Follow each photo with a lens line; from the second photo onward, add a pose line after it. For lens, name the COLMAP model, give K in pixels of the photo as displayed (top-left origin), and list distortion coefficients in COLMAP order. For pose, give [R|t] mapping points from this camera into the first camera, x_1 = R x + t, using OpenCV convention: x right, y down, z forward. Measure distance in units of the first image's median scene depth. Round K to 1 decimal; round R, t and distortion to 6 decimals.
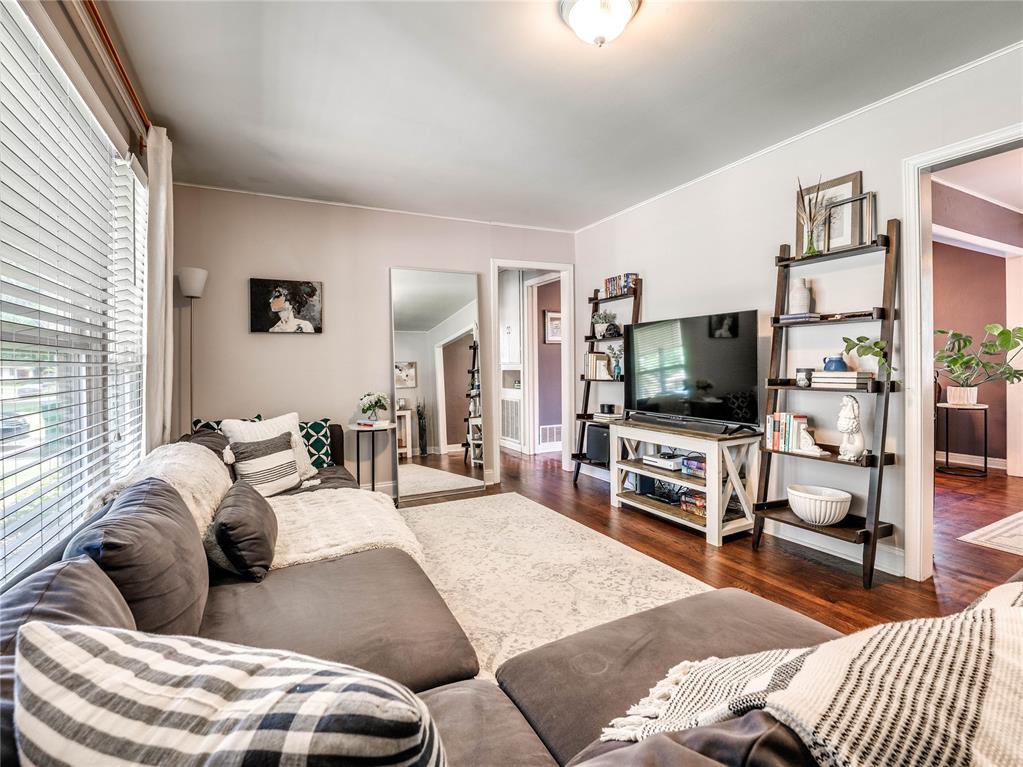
lens RADIAL K [[479.1, 0, 508.1], [0, 479.1, 377.7], [0, 0, 1]] dist [-0.023229, -0.000369]
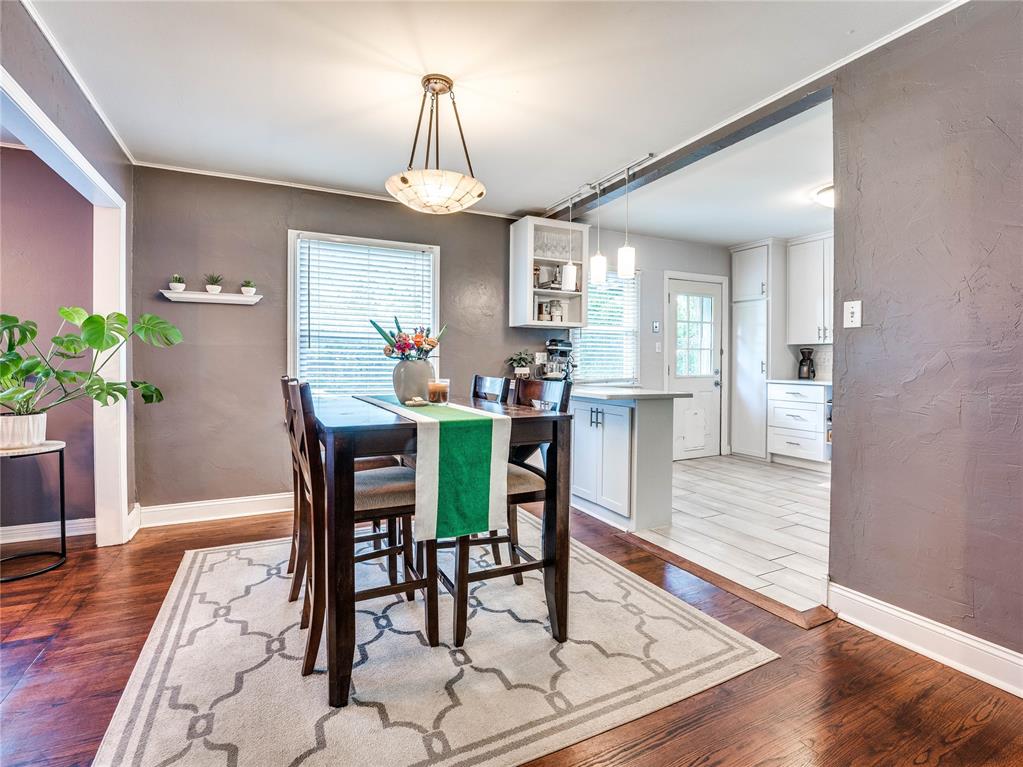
lens RADIAL K [[489.5, 0, 523.3], [0, 489.5, 367.7], [0, 0, 1]] dist [-0.020653, -0.000112]
pose [[-0.007451, 0.011078, 0.999911, 0.421587], [0.025089, 0.999626, -0.010888, -0.015844], [-0.999657, 0.025005, -0.007726, 0.430040]]
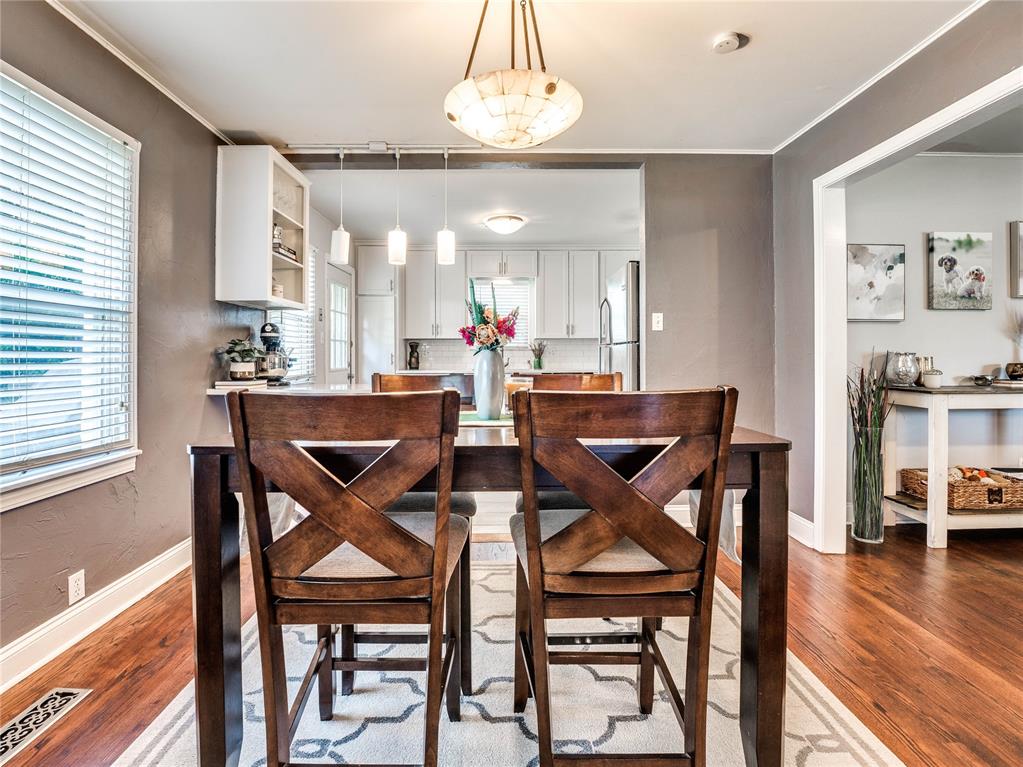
lens RADIAL K [[484.8, 0, 502.5], [0, 484.8, 357.2], [0, 0, 1]] dist [-0.025074, 0.000026]
pose [[-0.905946, 0.021215, 0.422861, 0.819025], [0.032232, 0.999301, 0.018920, -0.036157], [-0.422165, 0.030770, -0.905997, 0.878080]]
